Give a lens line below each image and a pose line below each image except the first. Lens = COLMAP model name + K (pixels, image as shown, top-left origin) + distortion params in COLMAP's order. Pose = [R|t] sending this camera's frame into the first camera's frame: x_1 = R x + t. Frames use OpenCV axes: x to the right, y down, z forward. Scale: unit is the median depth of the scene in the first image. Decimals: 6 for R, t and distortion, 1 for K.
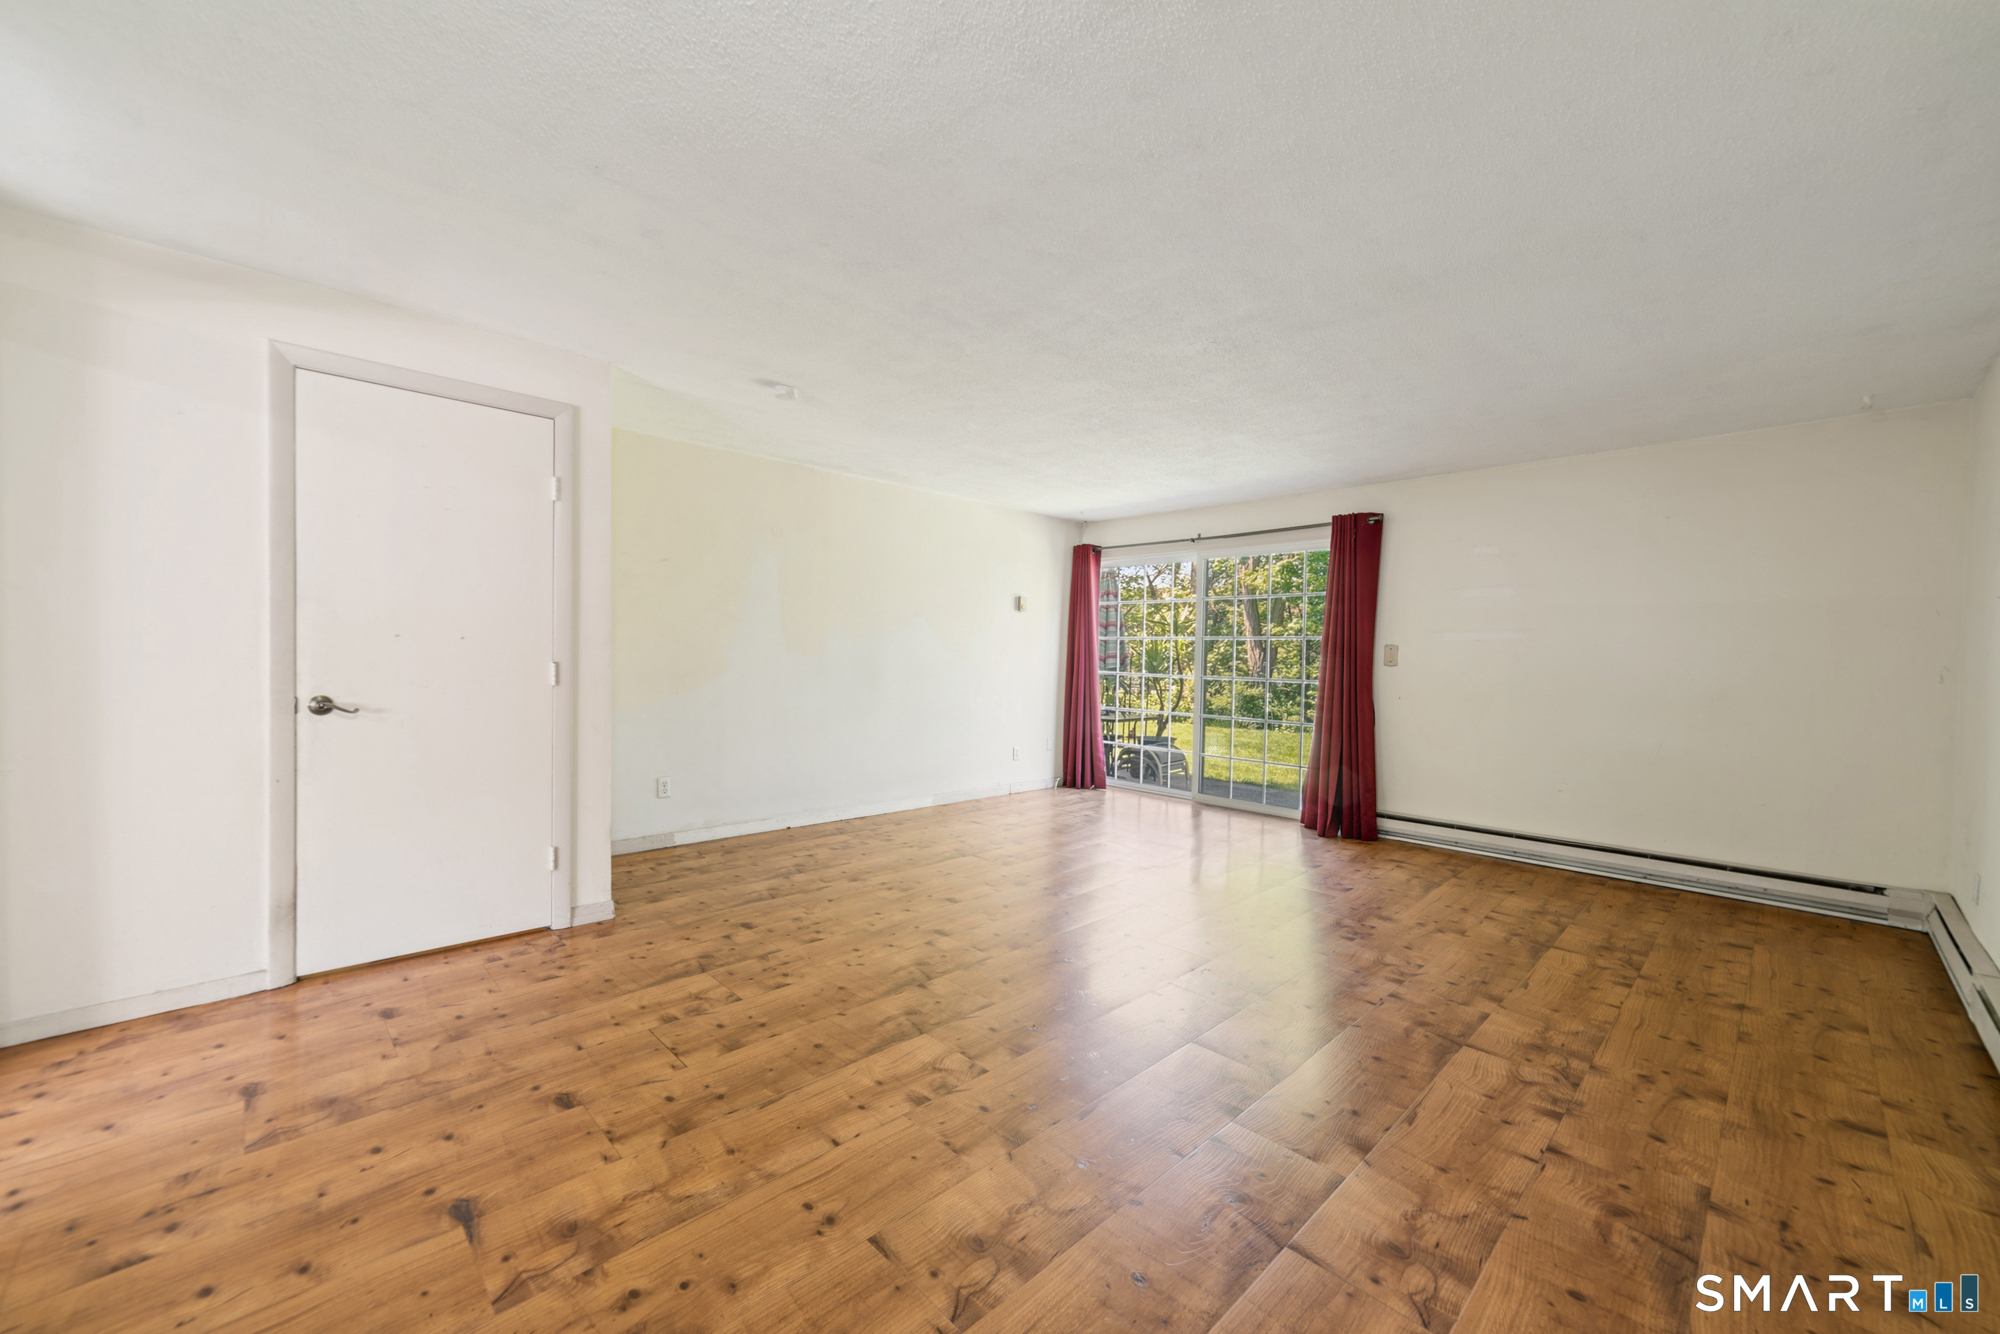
lens RADIAL K [[774.2, 0, 1002.7], [0, 774.2, 662.4], [0, 0, 1]] dist [-0.001858, 0.000942]
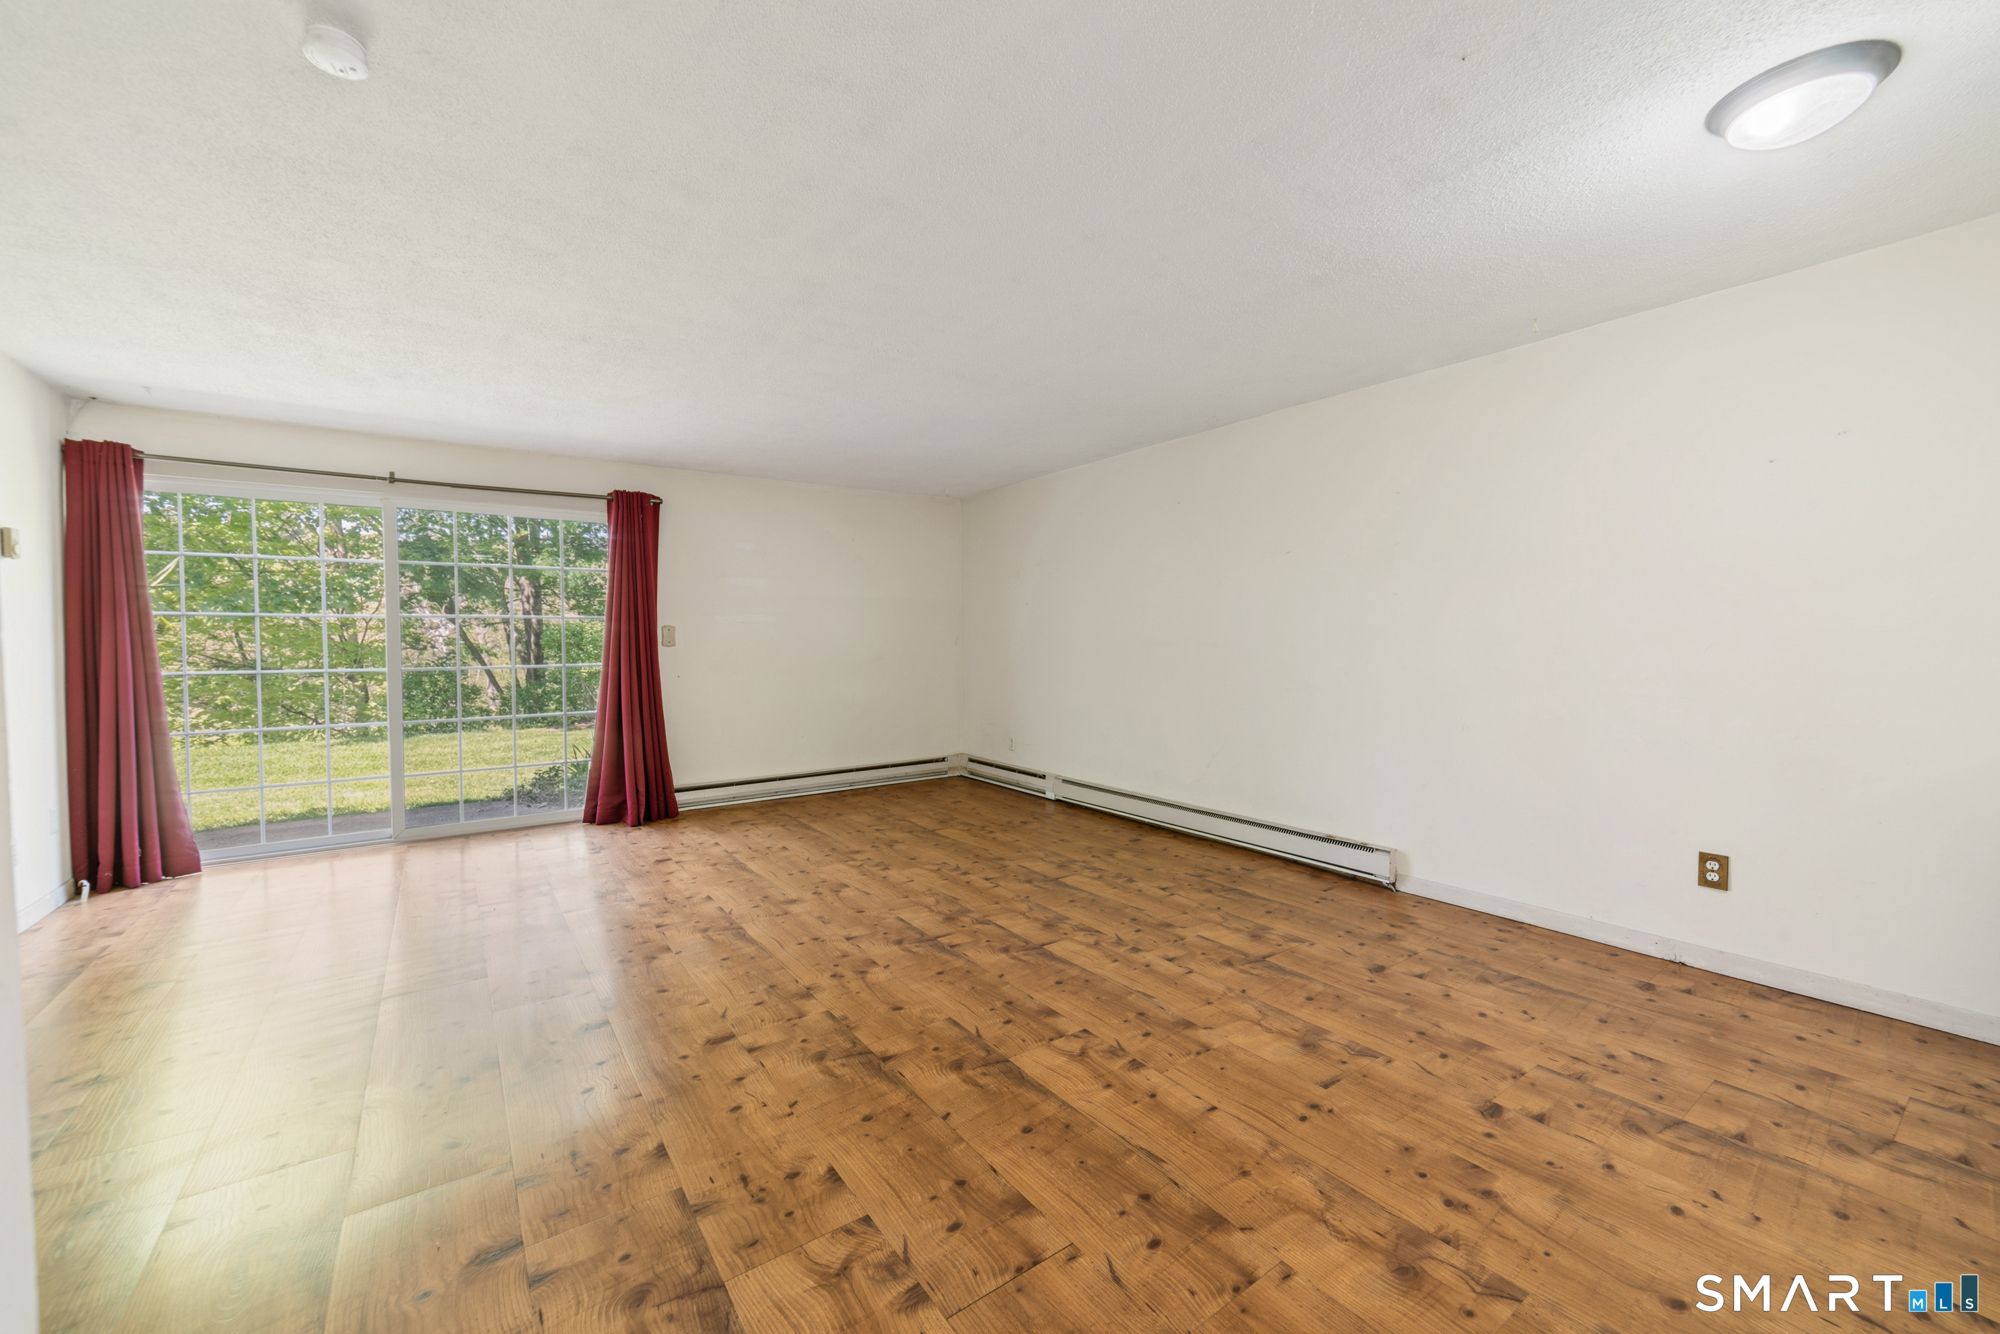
lens RADIAL K [[774.2, 0, 998.3], [0, 774.2, 667.3], [0, 0, 1]] dist [-0.001858, 0.000942]
pose [[0.154360, -0.056795, 0.986381, -0.928202], [0.020107, 0.998320, 0.054336, -0.031567], [-0.987810, 0.011446, 0.155243, 0.818761]]
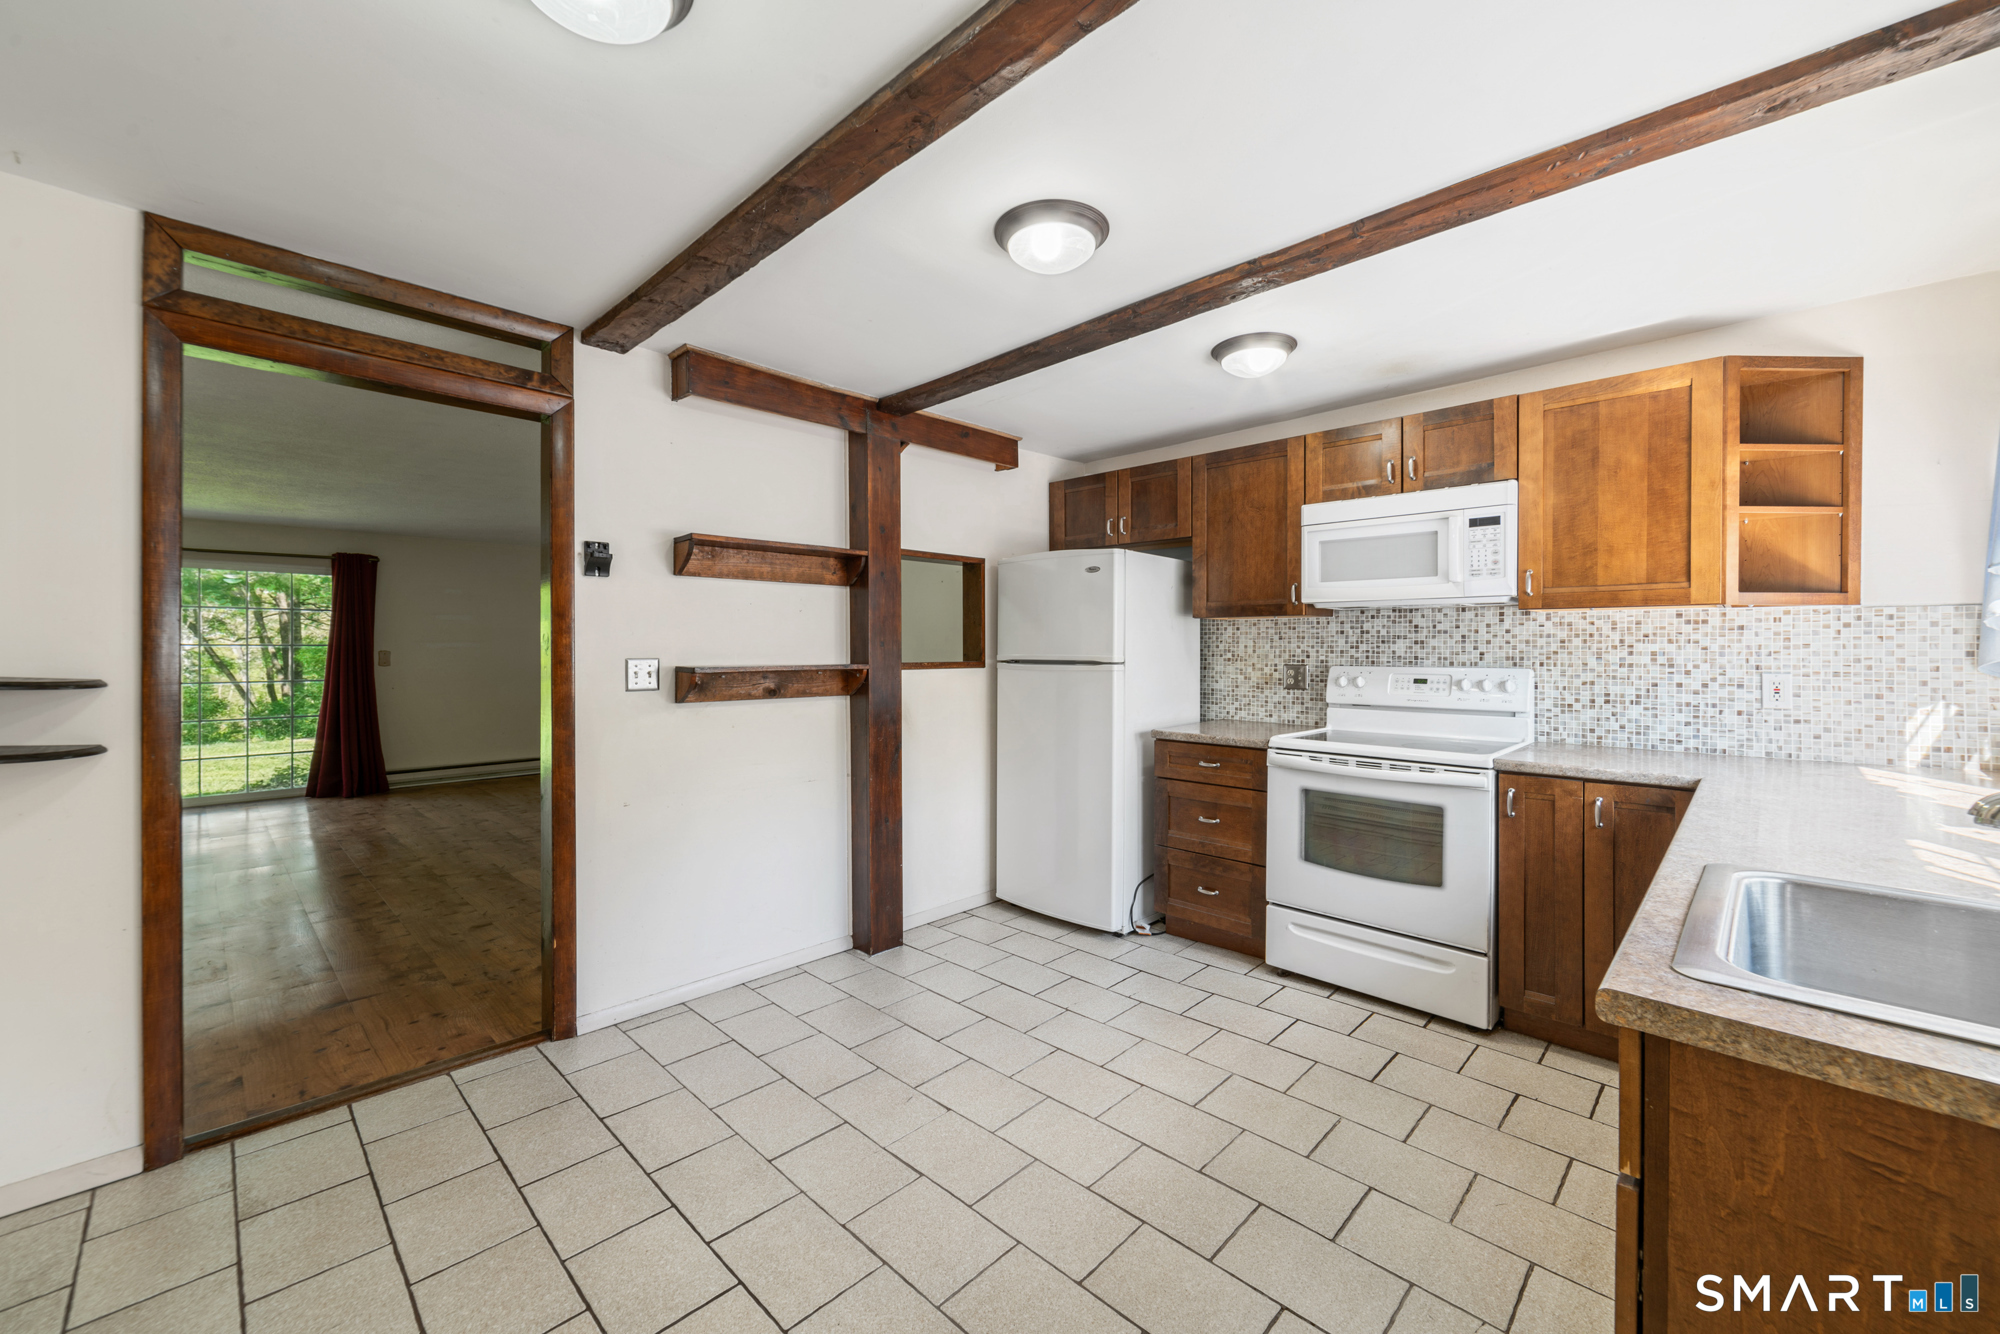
lens RADIAL K [[774.2, 0, 997.3], [0, 774.2, 659.4], [0, 0, 1]] dist [-0.001858, 0.000942]
pose [[-0.033656, -0.032118, 0.998917, -1.901101], [0.011211, 0.999408, 0.032512, -0.083505], [-0.999371, 0.012293, -0.033276, -0.127239]]
